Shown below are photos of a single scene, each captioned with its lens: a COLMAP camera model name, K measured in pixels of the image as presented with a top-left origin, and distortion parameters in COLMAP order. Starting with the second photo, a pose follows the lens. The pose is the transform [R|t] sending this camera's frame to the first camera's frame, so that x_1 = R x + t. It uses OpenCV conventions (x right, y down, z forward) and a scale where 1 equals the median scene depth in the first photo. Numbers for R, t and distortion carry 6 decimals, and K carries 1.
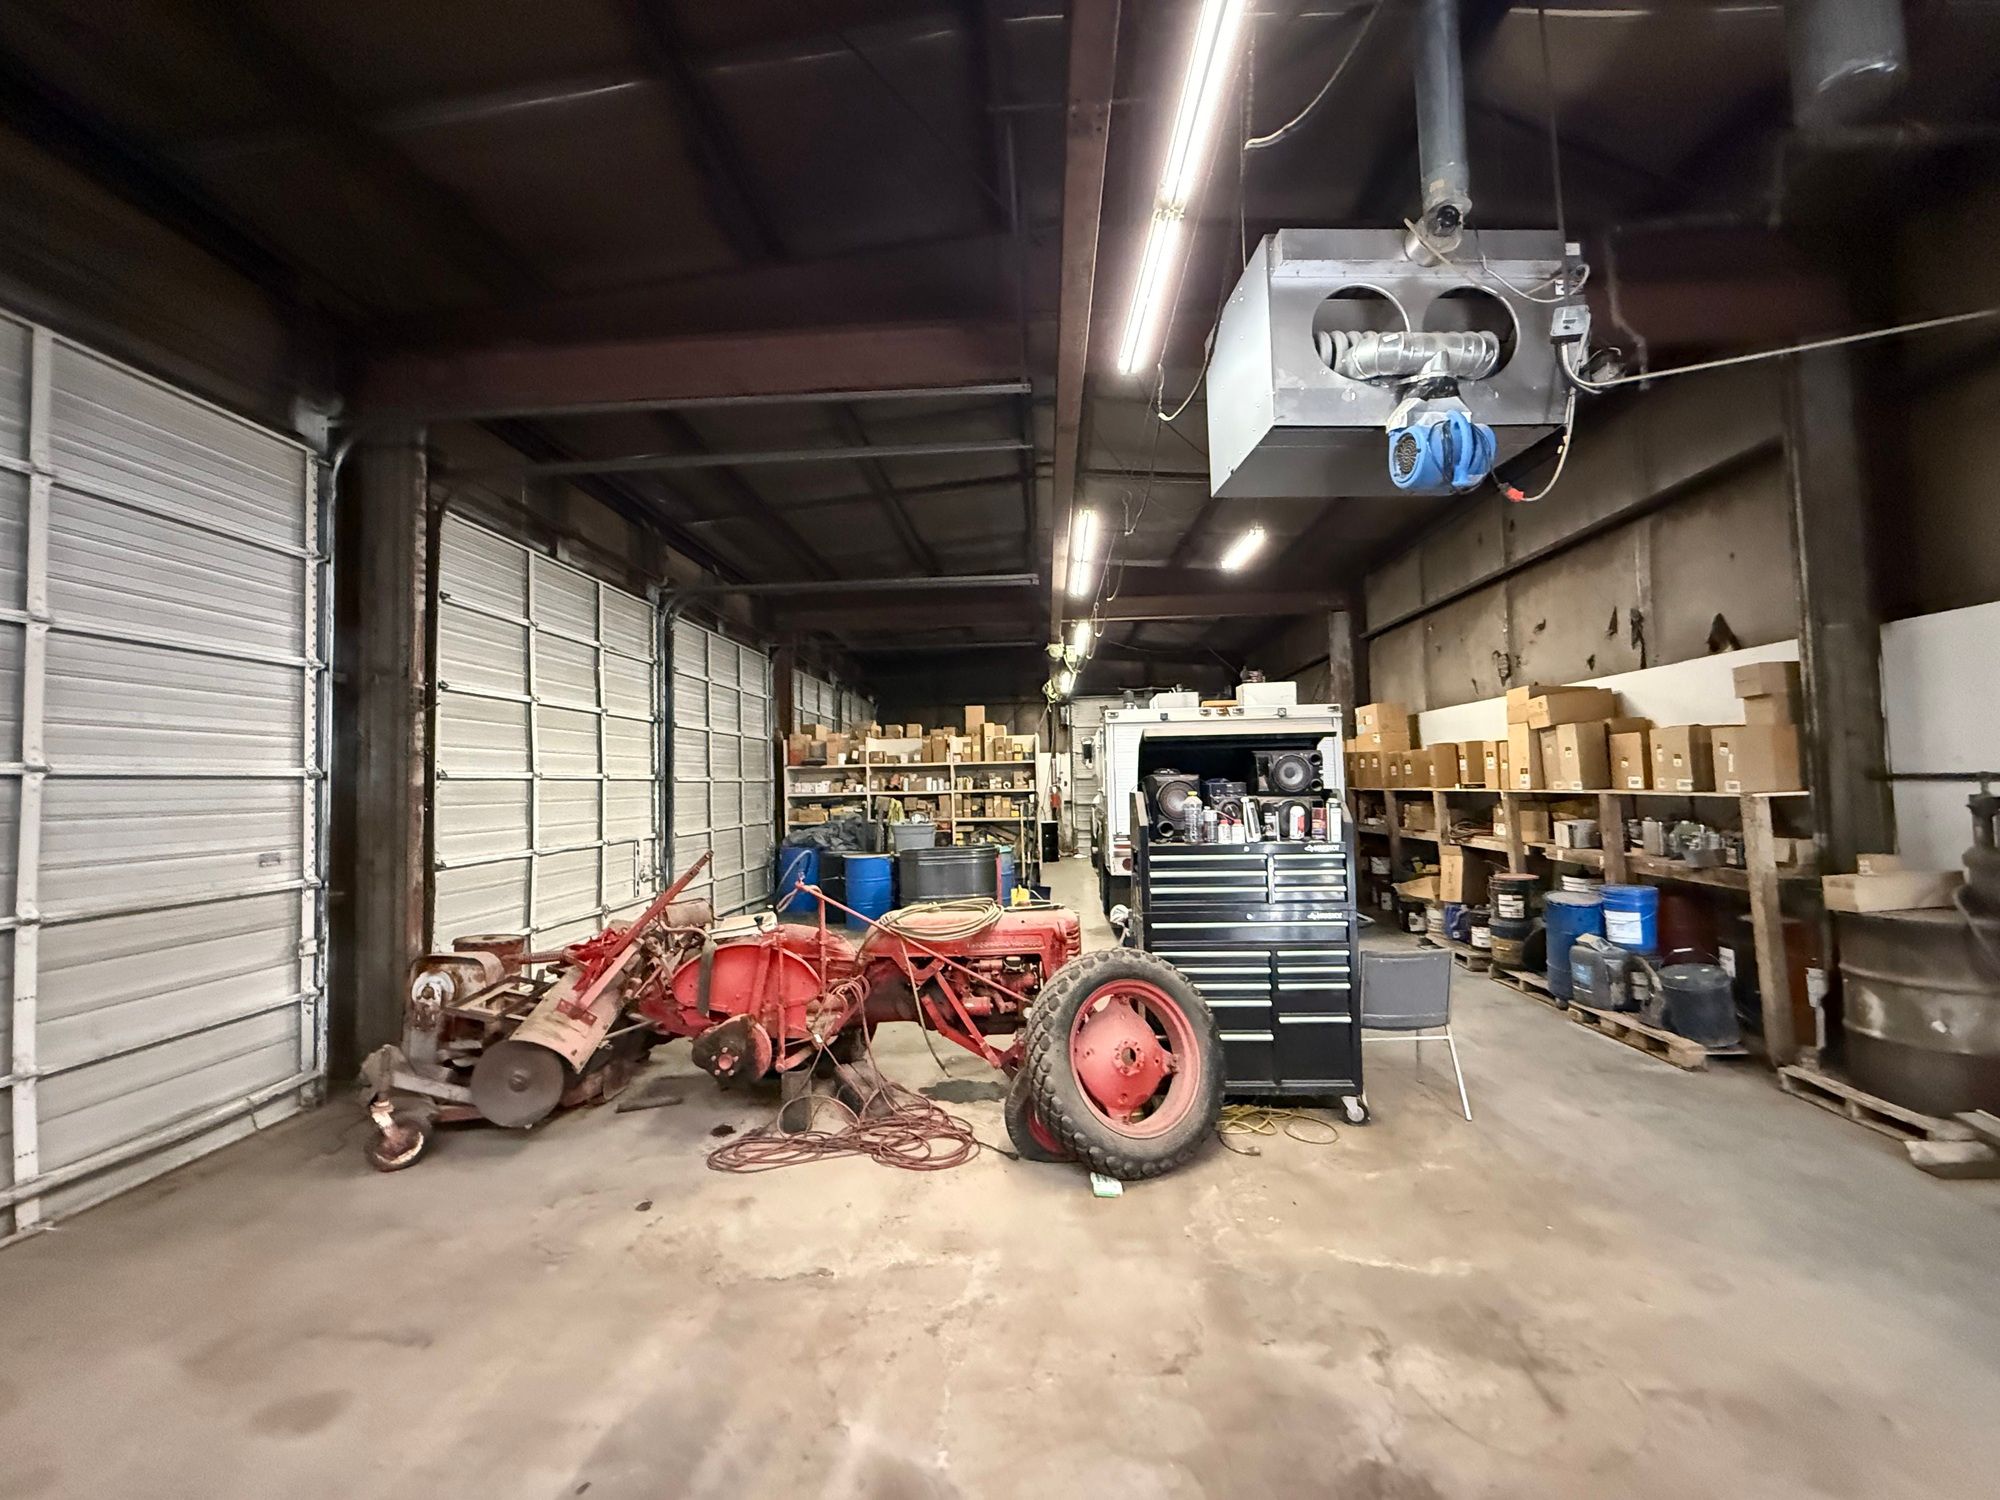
lens RADIAL K [[797.3, 0, 997.5], [0, 797.3, 747.0], [0, 0, 1]] dist [0.000060, 0.000046]
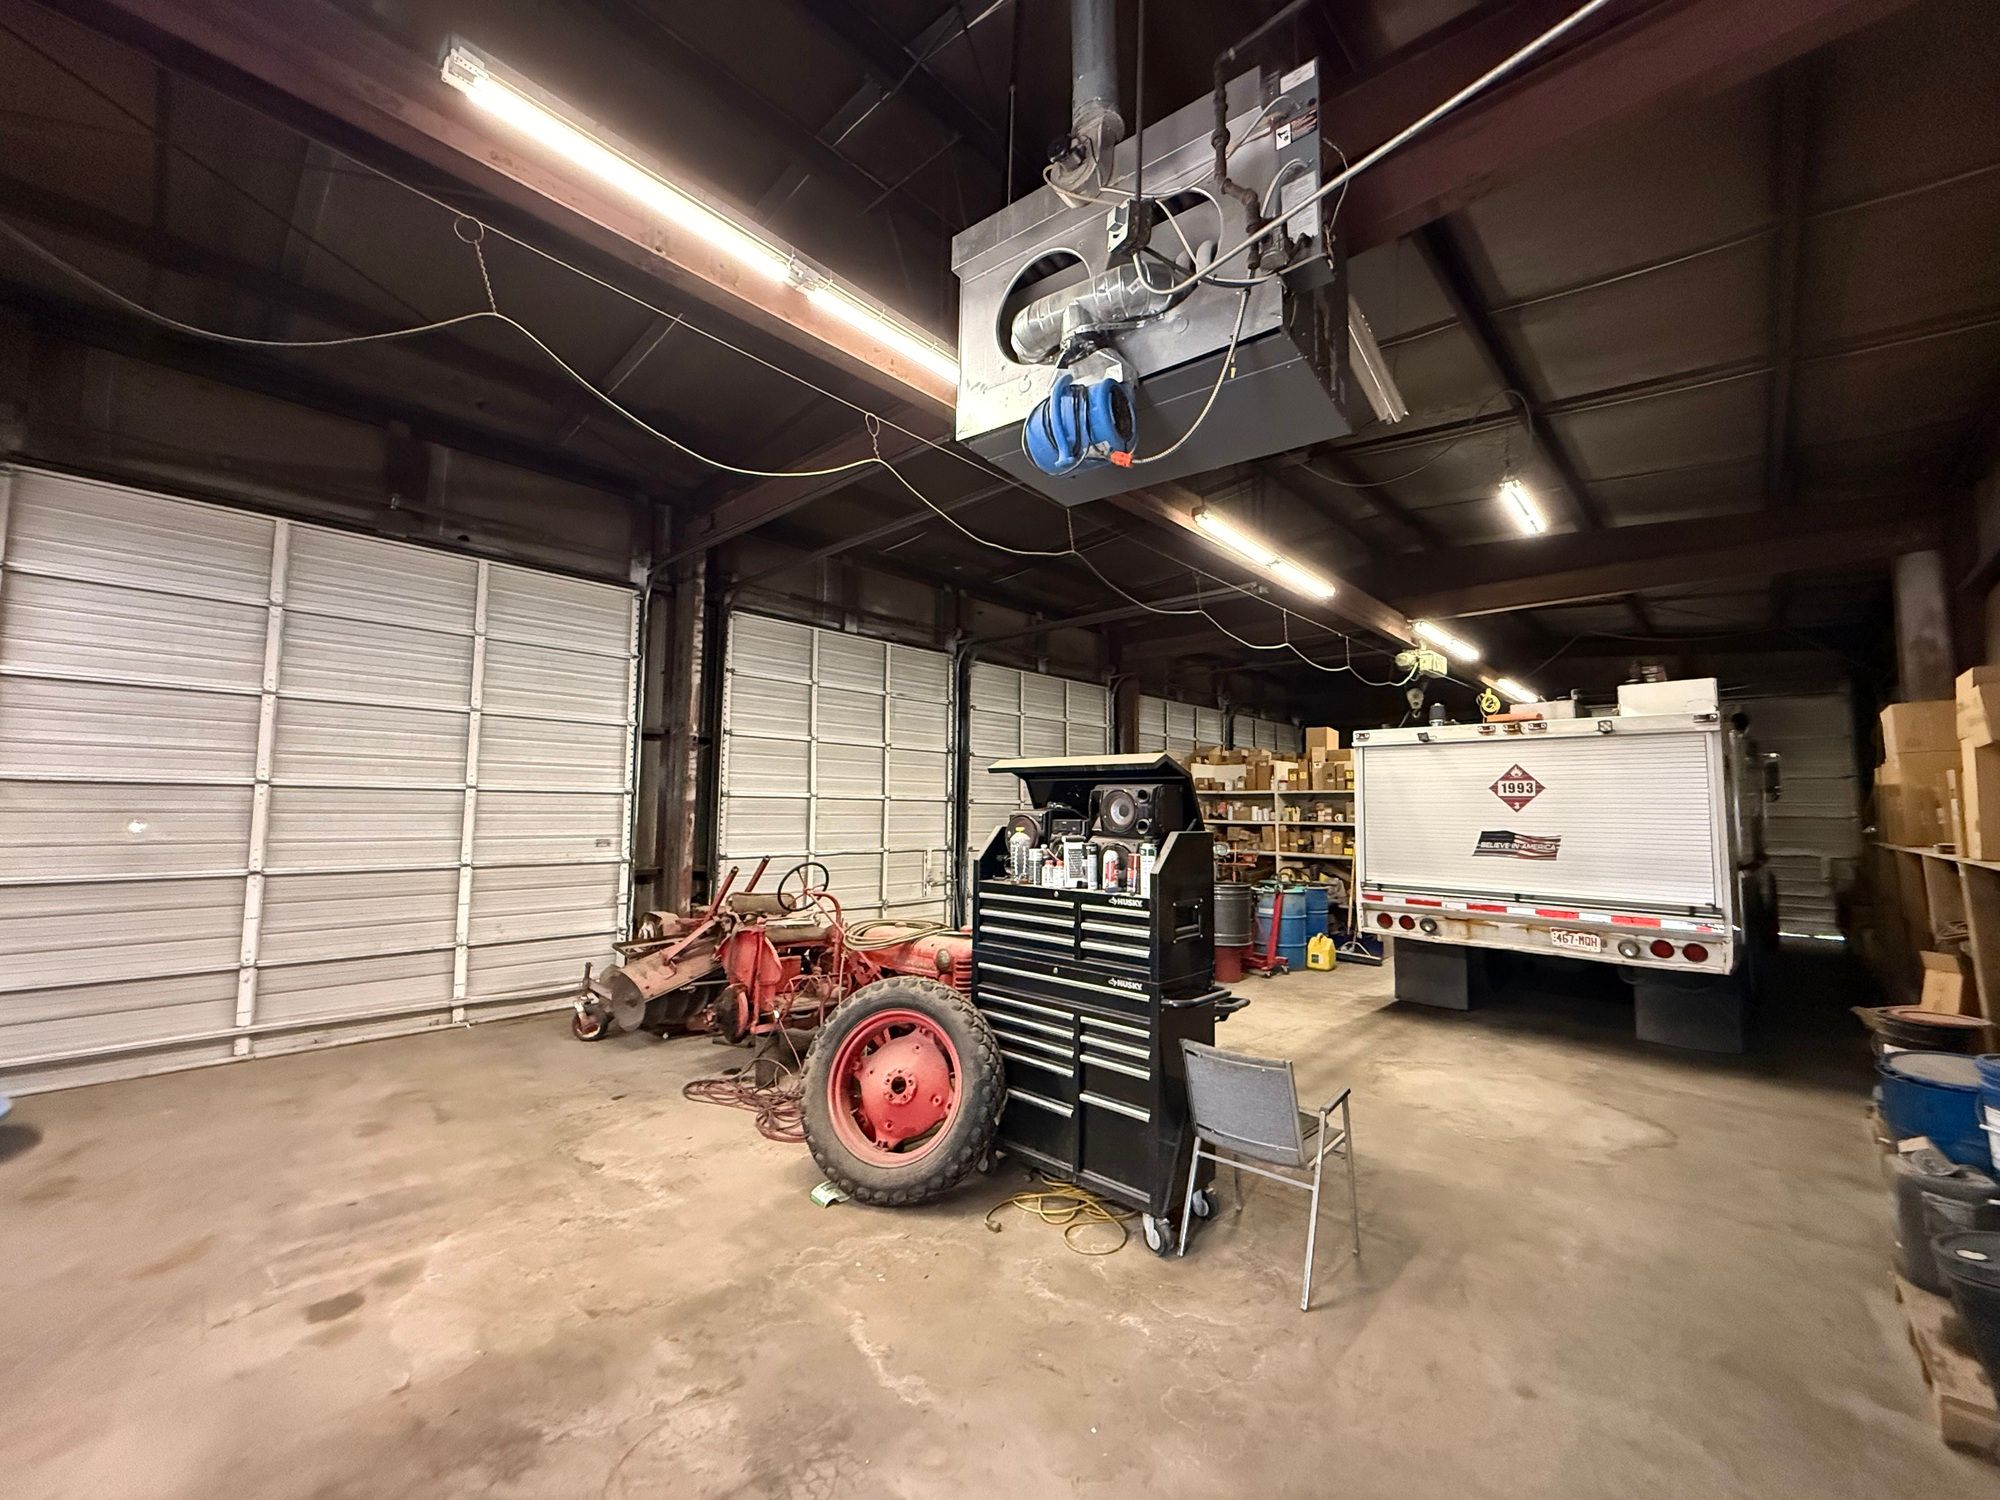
lens RADIAL K [[797.3, 0, 997.5], [0, 797.3, 747.0], [0, 0, 1]] dist [0.000060, 0.000046]
pose [[0.767922, -0.017524, -0.640304, 0.798414], [-0.001321, 0.999580, -0.028941, -0.011058], [0.640542, 0.023070, 0.767577, 0.253765]]
